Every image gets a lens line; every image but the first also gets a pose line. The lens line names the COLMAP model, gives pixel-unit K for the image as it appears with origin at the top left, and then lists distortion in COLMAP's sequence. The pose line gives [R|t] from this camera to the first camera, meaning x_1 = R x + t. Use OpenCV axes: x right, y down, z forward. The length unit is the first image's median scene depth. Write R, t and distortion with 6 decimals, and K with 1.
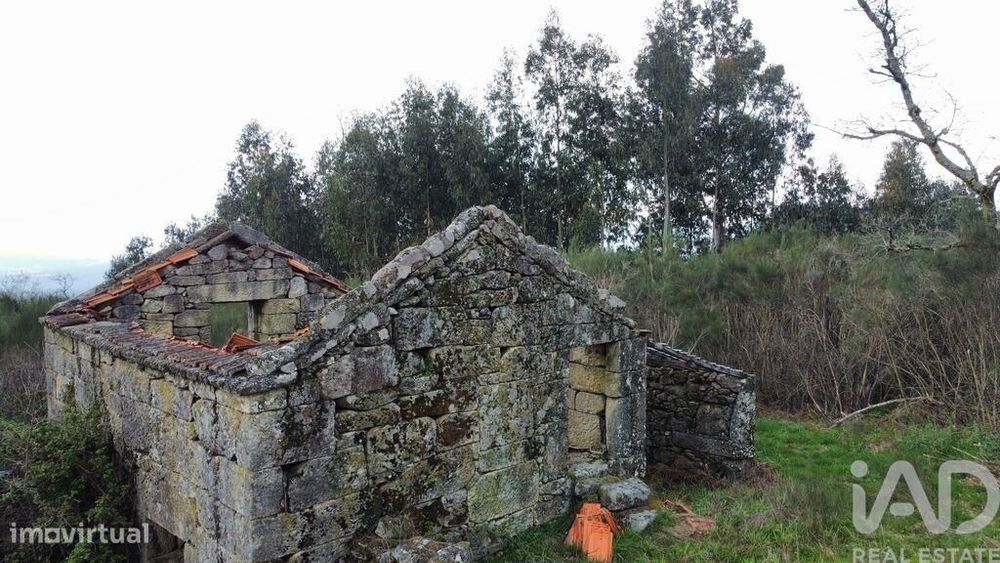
lens RADIAL K [[758.1, 0, 500.0], [0, 758.1, 281.5], [0, 0, 1]] dist [0.003314, -0.004395]
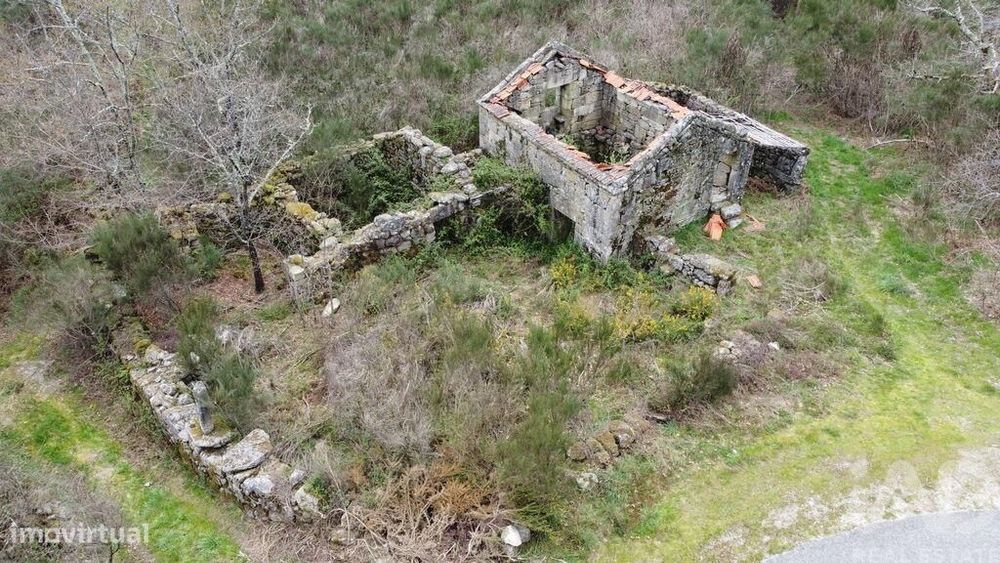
lens RADIAL K [[758.1, 0, 500.0], [0, 758.1, 281.5], [0, 0, 1]] dist [0.003314, -0.004395]
pose [[0.984822, 0.112940, -0.131797, -0.262476], [-0.020976, 0.831216, 0.555554, -1.023835], [0.172296, -0.544357, 0.820969, -1.499931]]
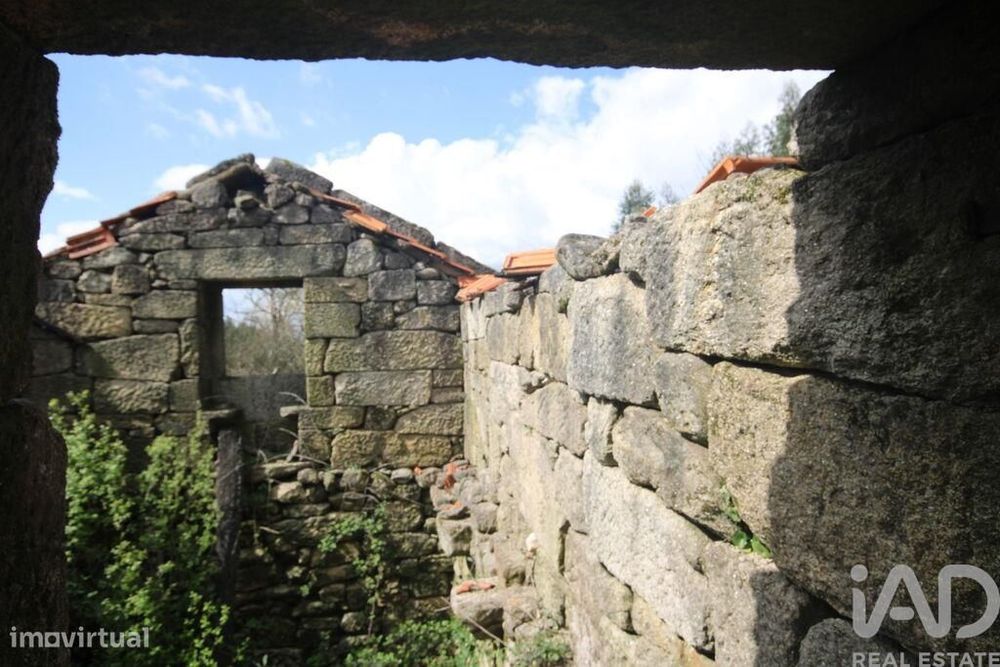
lens RADIAL K [[579.4, 0, 497.3], [0, 579.4, 323.5], [0, 0, 1]] dist [0.000780, 0.027251]
pose [[0.794672, -0.024629, -0.606539, 0.127146], [0.000408, 0.999198, -0.040038, 0.121890], [0.607038, 0.031570, 0.794045, 1.175530]]
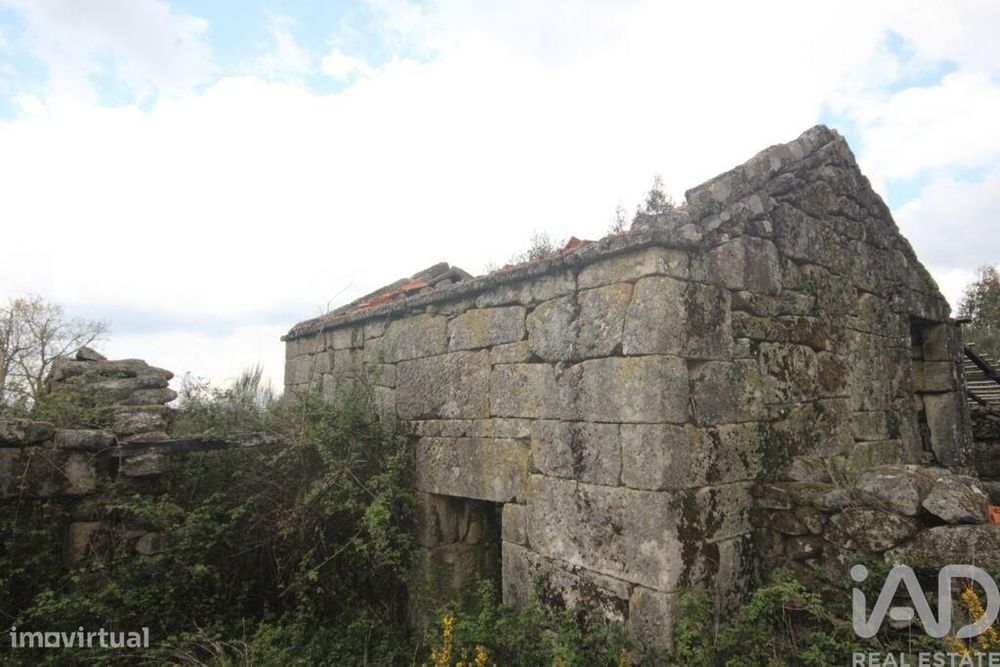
lens RADIAL K [[611.5, 0, 502.8], [0, 611.5, 328.6], [0, 0, 1]] dist [0.004001, 0.024540]
pose [[0.994849, -0.012373, -0.100611, -0.318298], [-0.006446, 0.982792, -0.184602, 0.256838], [0.101164, 0.184300, 0.977650, 0.318924]]
